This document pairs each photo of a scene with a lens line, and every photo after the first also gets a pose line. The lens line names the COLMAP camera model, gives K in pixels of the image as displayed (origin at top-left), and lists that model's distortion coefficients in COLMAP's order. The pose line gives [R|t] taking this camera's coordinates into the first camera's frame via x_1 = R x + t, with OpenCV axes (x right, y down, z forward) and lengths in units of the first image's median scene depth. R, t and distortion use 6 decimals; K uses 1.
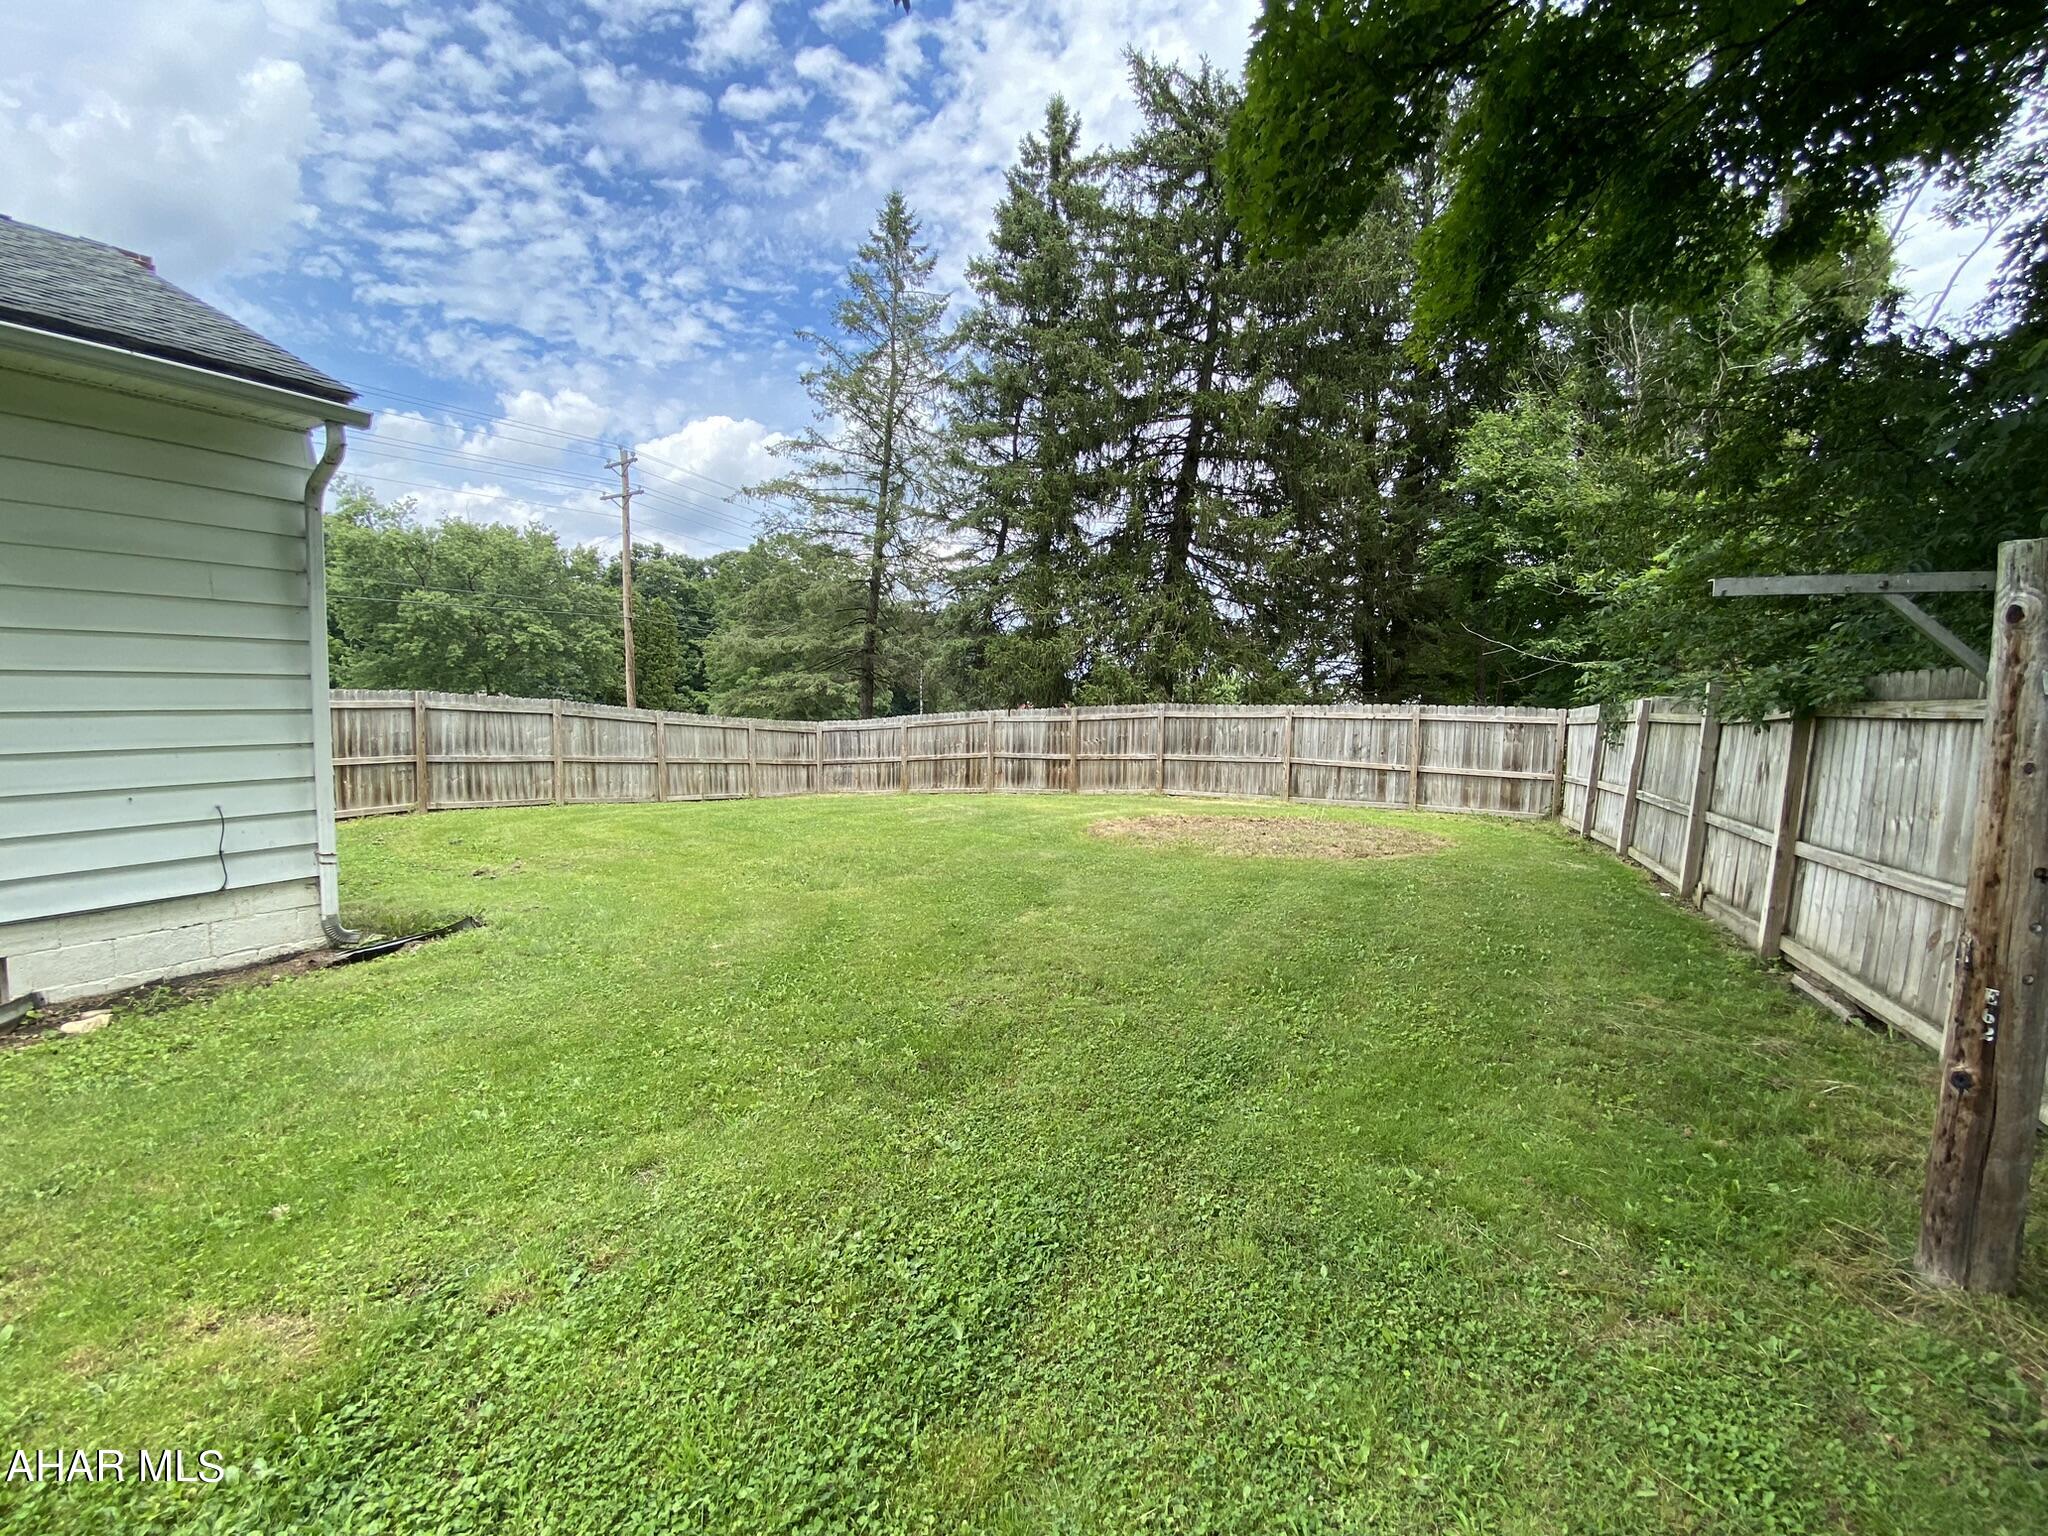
lens RADIAL K [[831.8, 0, 1009.0], [0, 831.8, 769.8], [0, 0, 1]] dist [0.013196, -0.016224]
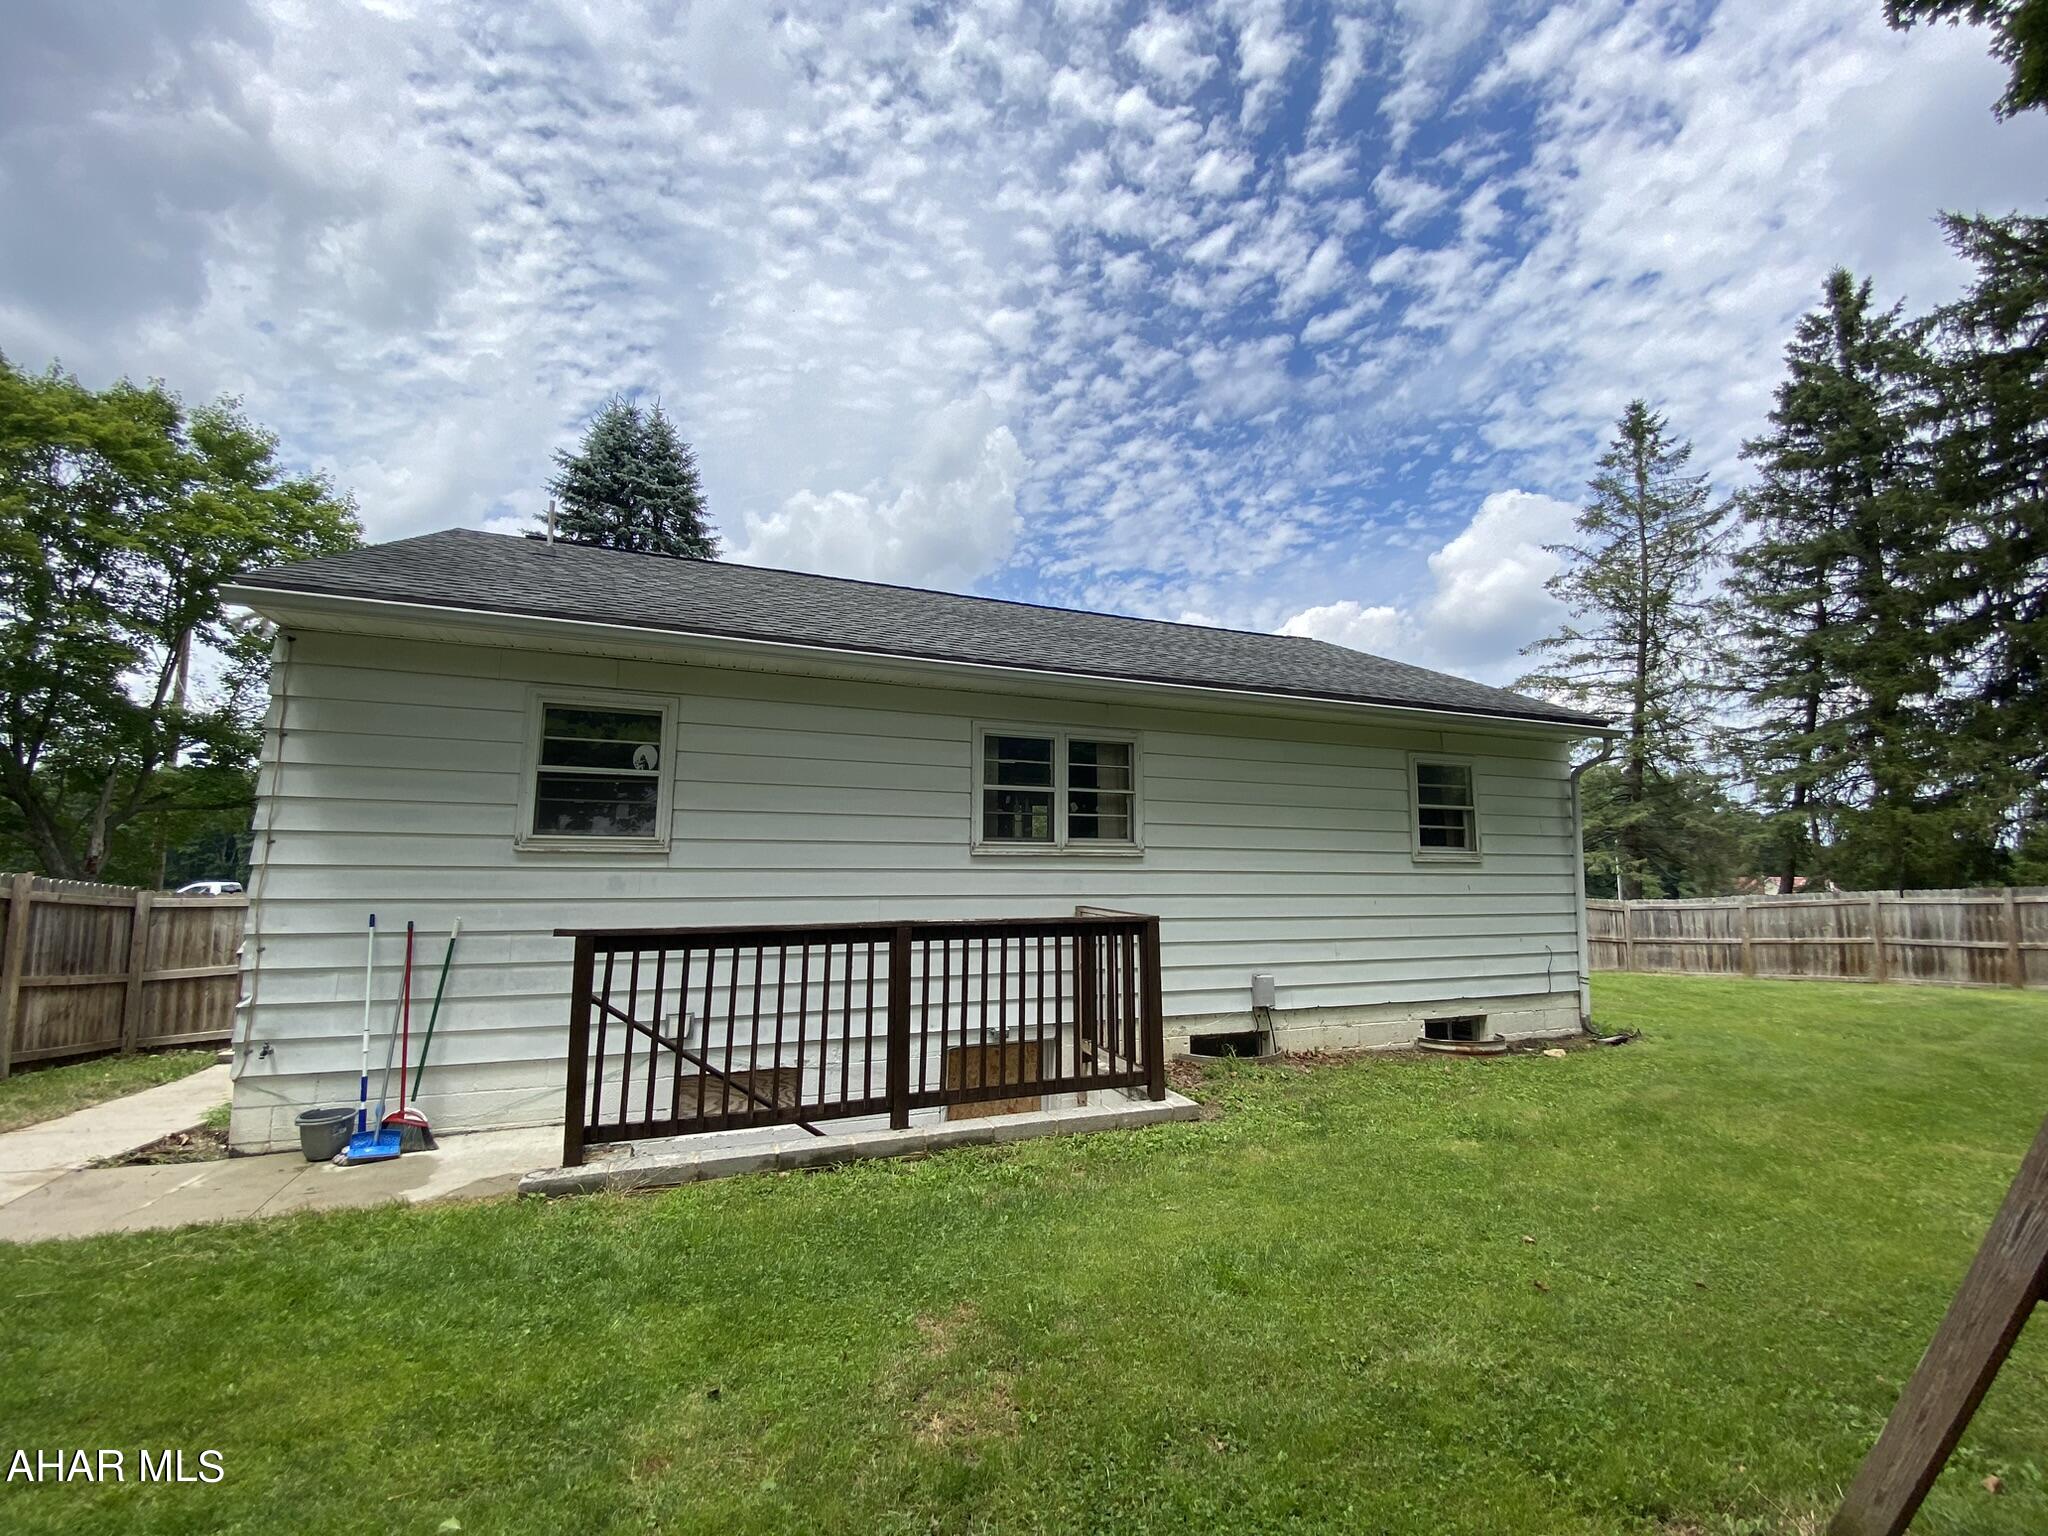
lens RADIAL K [[831.8, 0, 1005.4], [0, 831.8, 764.1], [0, 0, 1]] dist [0.013196, -0.016224]
pose [[0.774536, -0.082274, -0.627156, -0.144064], [-0.052732, 0.979654, -0.193641, 0.014810], [0.630328, 0.183053, 0.754439, -0.257597]]
